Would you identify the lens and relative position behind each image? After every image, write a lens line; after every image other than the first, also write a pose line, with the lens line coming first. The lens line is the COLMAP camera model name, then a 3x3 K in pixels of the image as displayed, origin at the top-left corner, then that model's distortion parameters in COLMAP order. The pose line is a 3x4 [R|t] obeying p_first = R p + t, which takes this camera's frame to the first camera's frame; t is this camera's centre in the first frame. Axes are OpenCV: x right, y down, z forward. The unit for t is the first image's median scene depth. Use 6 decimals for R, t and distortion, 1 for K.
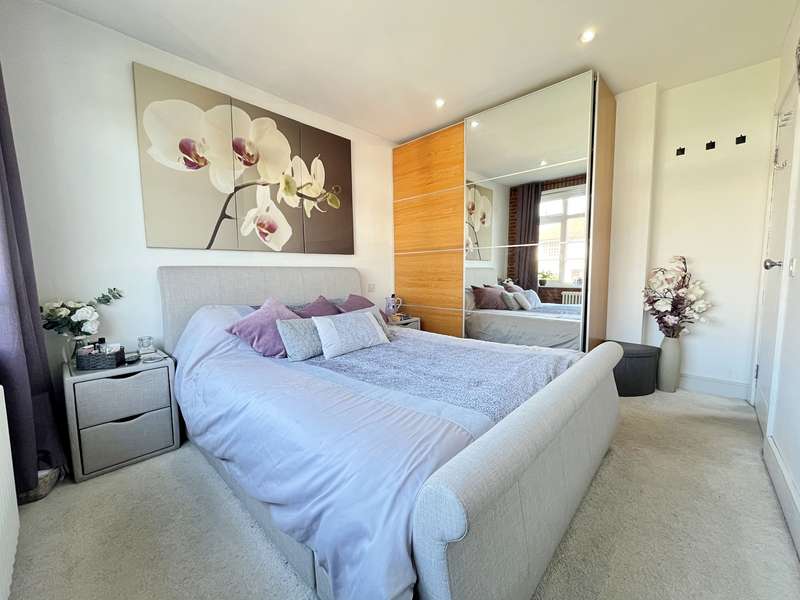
lens RADIAL K [[322.9, 0, 400.0], [0, 322.9, 300.0], [0, 0, 1]] dist [-0.001360, -0.000198]
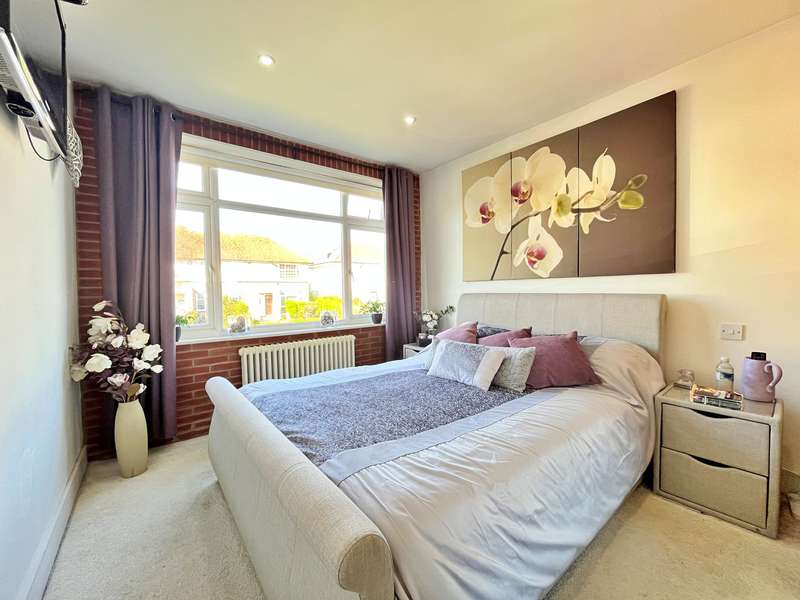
lens RADIAL K [[322.9, 0, 400.0], [0, 322.9, 300.0], [0, 0, 1]] dist [-0.001360, -0.000198]
pose [[-0.148107, 0.041817, -0.988087, 0.666432], [-0.076490, 0.995629, 0.053601, -0.104106], [0.986009, 0.083517, -0.144261, 0.725642]]
